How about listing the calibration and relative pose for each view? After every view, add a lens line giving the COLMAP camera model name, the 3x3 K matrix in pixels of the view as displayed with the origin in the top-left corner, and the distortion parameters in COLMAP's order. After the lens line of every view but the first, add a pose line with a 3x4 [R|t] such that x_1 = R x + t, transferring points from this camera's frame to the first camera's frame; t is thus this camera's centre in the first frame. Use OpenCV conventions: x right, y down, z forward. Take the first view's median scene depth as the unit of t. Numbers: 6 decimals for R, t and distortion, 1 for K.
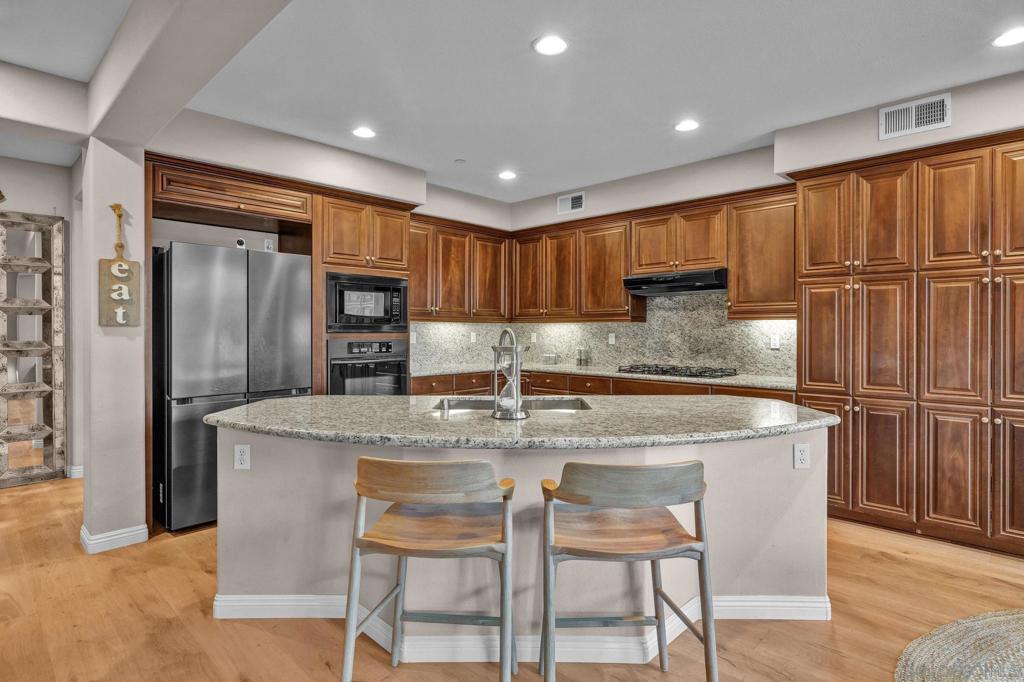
lens RADIAL K [[527.9, 0, 512.9], [0, 527.9, 332.8], [0, 0, 1]] dist [-0.001627, -0.000488]
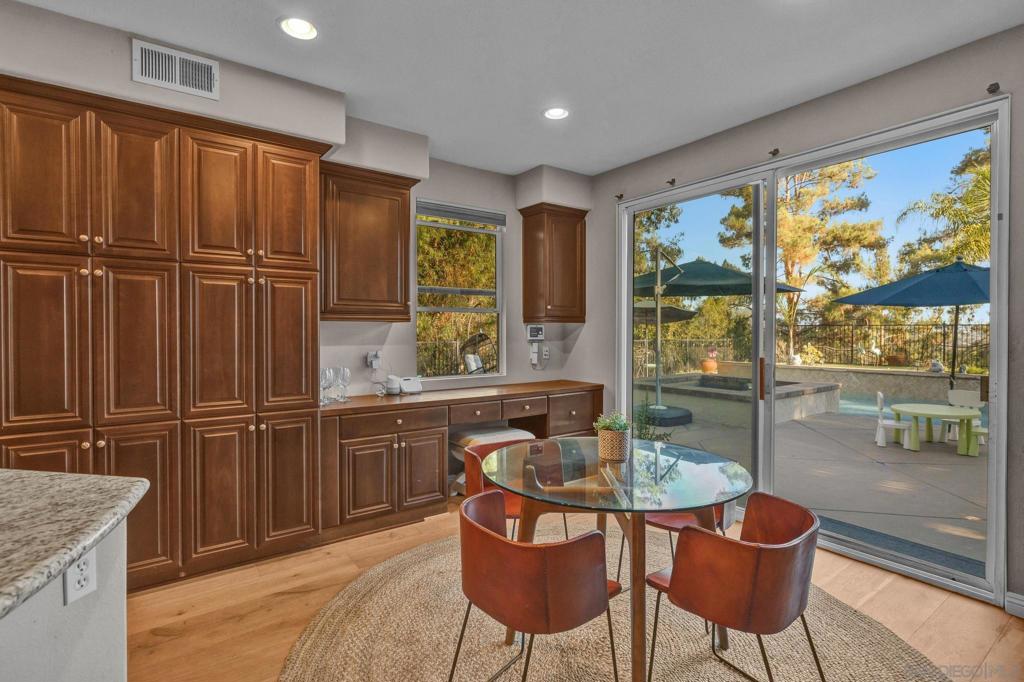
lens RADIAL K [[490.7, 0, 513.1], [0, 490.7, 336.1], [0, 0, 1]] dist [-0.000187, -0.000282]
pose [[0.179766, -0.008949, 0.983669, 0.101714], [0.008607, 0.999935, 0.007524, -0.002102], [-0.983672, 0.007113, 0.179832, 0.338291]]
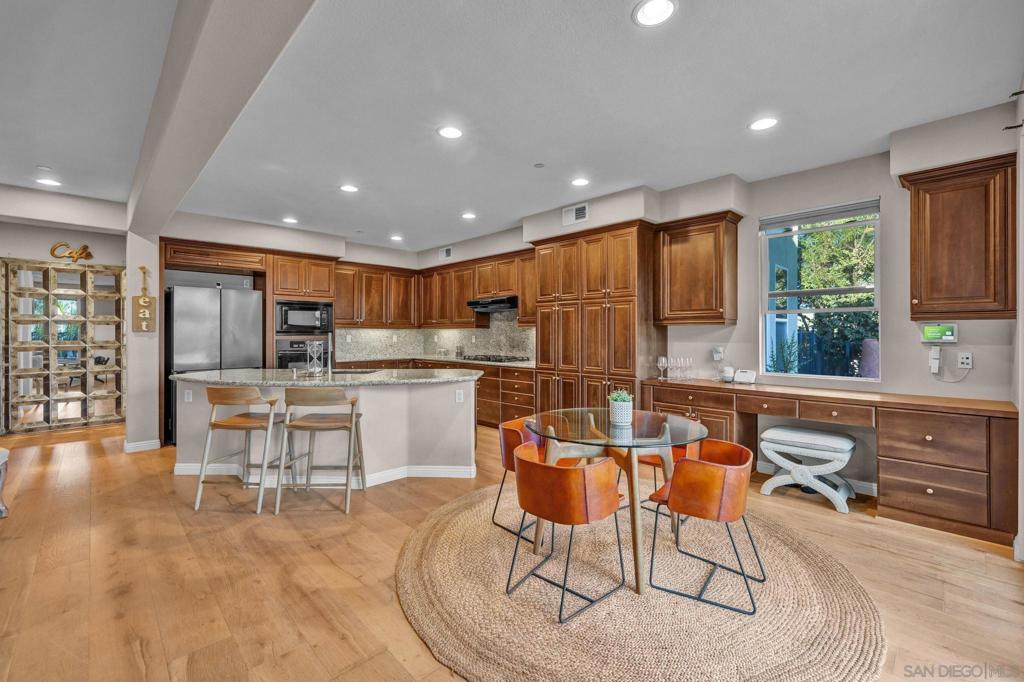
lens RADIAL K [[433.3, 0, 516.7], [0, 433.3, 333.8], [0, 0, 1]] dist [0.001010, -0.000029]
pose [[0.999442, -0.001801, -0.033354, 0.576602], [0.001622, 0.999984, -0.005386, 0.004164], [0.033363, 0.005329, 0.999429, -0.451667]]
